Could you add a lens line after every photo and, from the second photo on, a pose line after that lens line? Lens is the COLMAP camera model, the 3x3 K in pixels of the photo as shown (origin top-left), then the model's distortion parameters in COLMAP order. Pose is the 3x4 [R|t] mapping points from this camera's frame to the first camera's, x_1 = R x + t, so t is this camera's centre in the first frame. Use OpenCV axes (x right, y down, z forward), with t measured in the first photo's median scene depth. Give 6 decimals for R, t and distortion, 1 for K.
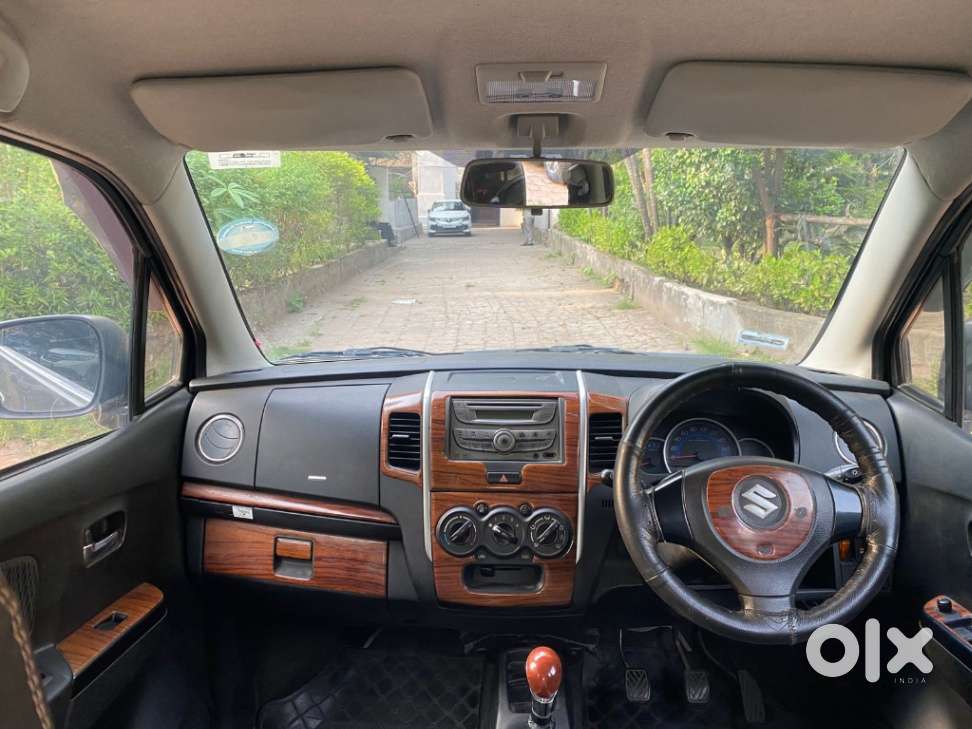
lens RADIAL K [[746.6, 0, 480.3], [0, 746.6, 362.7], [0, 0, 1]] dist [0.018205, -0.015252]
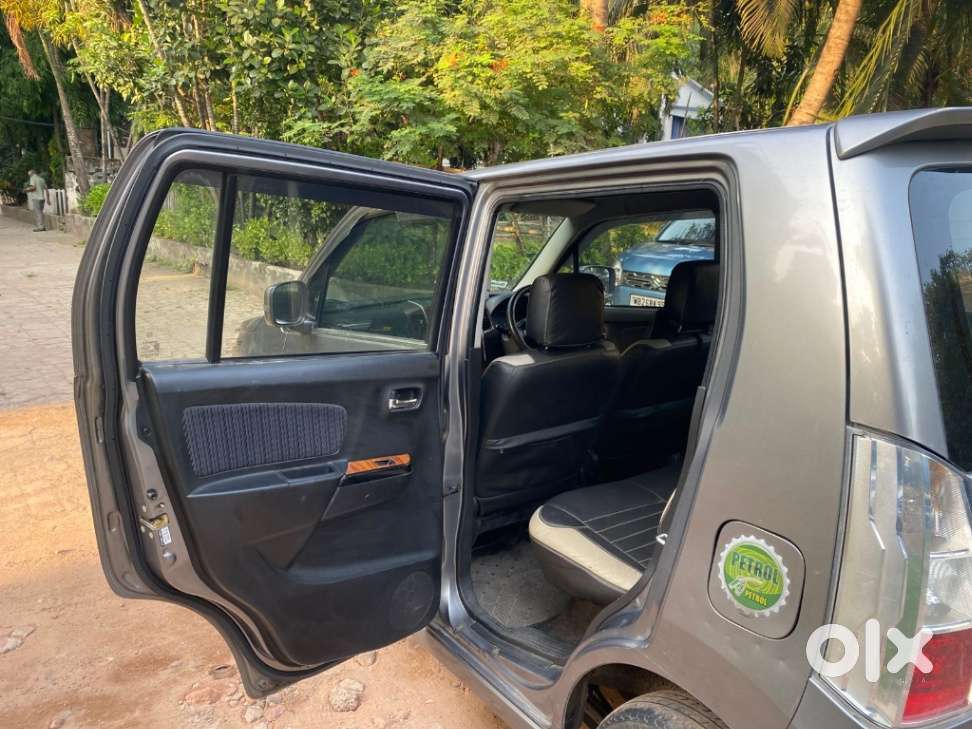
lens RADIAL K [[746.6, 0, 485.6], [0, 746.6, 362.3], [0, 0, 1]] dist [0.018205, -0.015252]
pose [[0.785594, -0.105852, 0.609620, -0.166814], [0.093675, 0.994248, 0.051921, 0.012592], [-0.611610, 0.016317, 0.790991, -0.121759]]
